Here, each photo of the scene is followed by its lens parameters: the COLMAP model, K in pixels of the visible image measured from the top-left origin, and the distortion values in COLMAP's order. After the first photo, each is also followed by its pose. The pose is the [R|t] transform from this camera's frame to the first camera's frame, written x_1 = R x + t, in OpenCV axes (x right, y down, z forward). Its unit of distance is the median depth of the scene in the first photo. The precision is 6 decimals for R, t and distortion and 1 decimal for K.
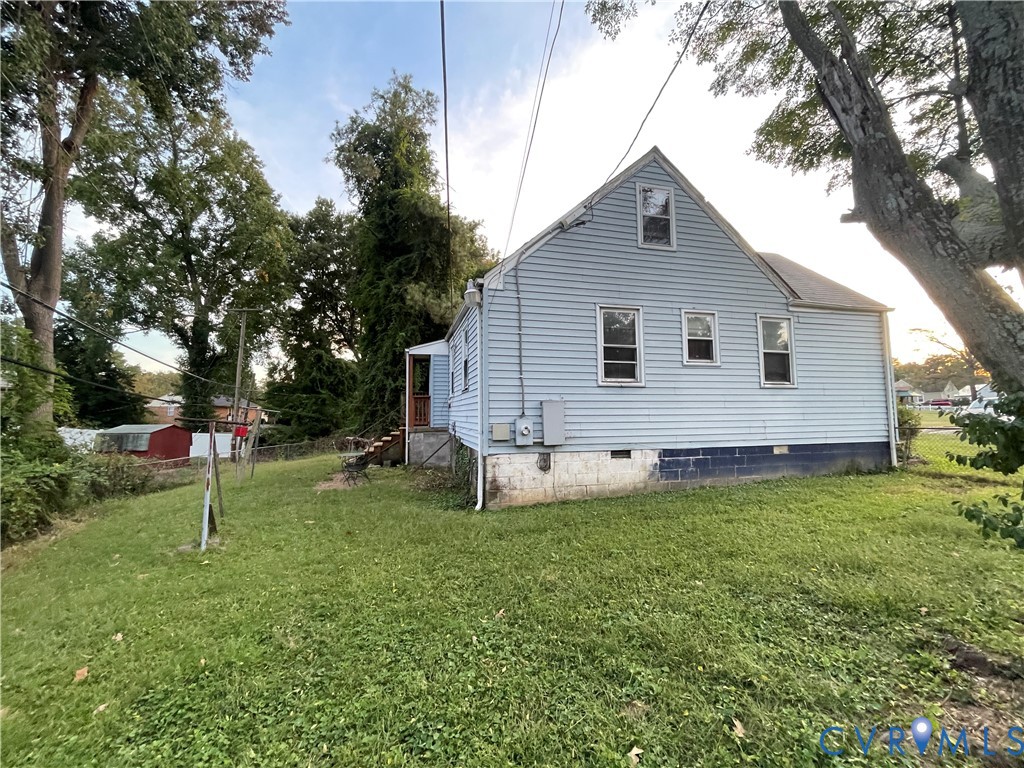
lens RADIAL K [[412.9, 0, 508.8], [0, 412.9, 381.2], [0, 0, 1]] dist [-0.000470, 0.000030]
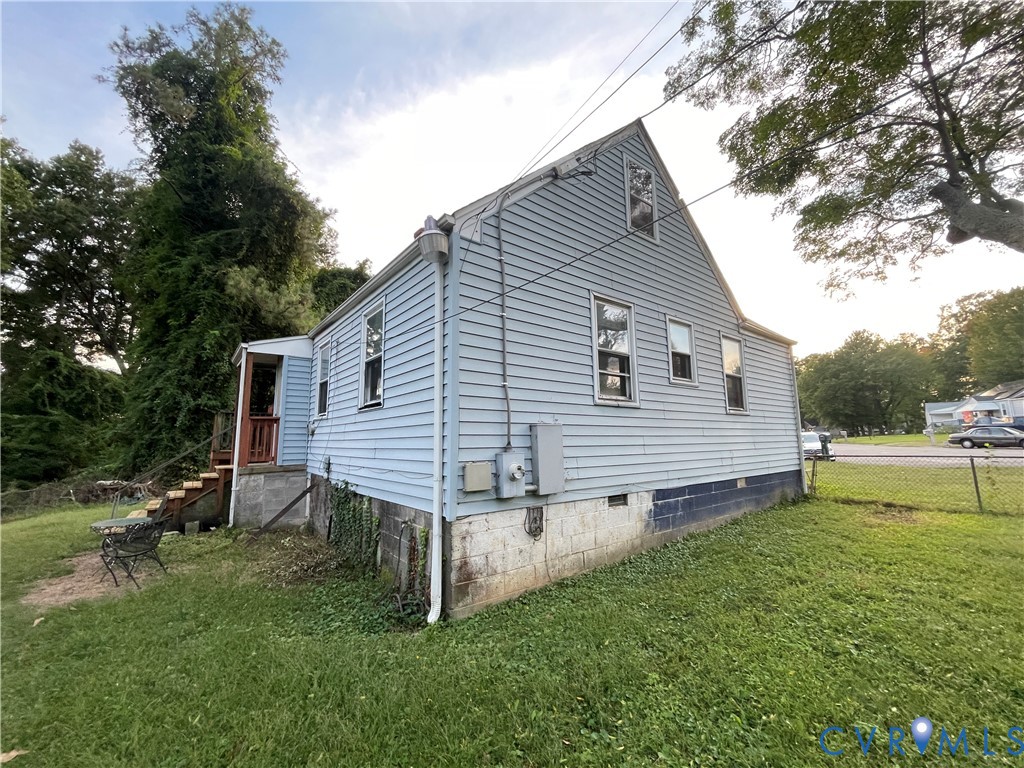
lens RADIAL K [[412.9, 0, 508.8], [0, 412.9, 381.2], [0, 0, 1]] dist [-0.000470, 0.000030]
pose [[0.916016, 0.055302, 0.397311, -0.173020], [-0.027602, 0.996793, -0.075106, 0.025165], [-0.400190, 0.057831, 0.914606, 0.351143]]
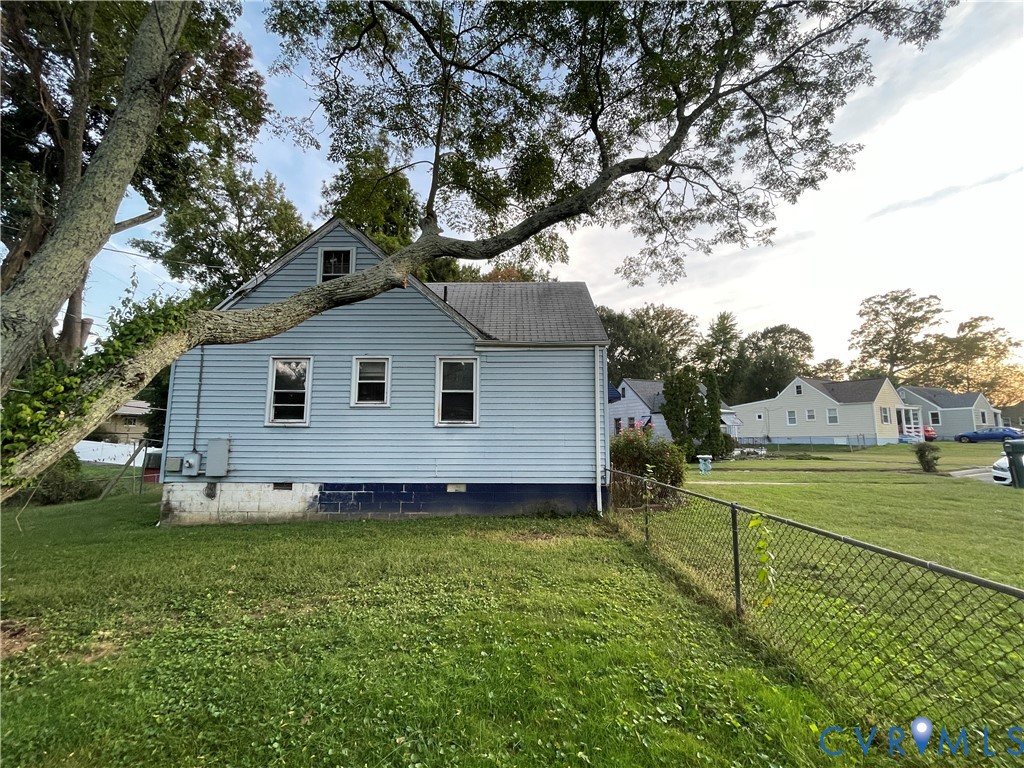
lens RADIAL K [[412.9, 0, 508.8], [0, 412.9, 381.2], [0, 0, 1]] dist [-0.000470, 0.000030]
pose [[0.967532, -0.019356, -0.252007, 1.013943], [0.009044, 0.999076, -0.042012, -0.052026], [0.252588, 0.038369, 0.966813, 0.034629]]
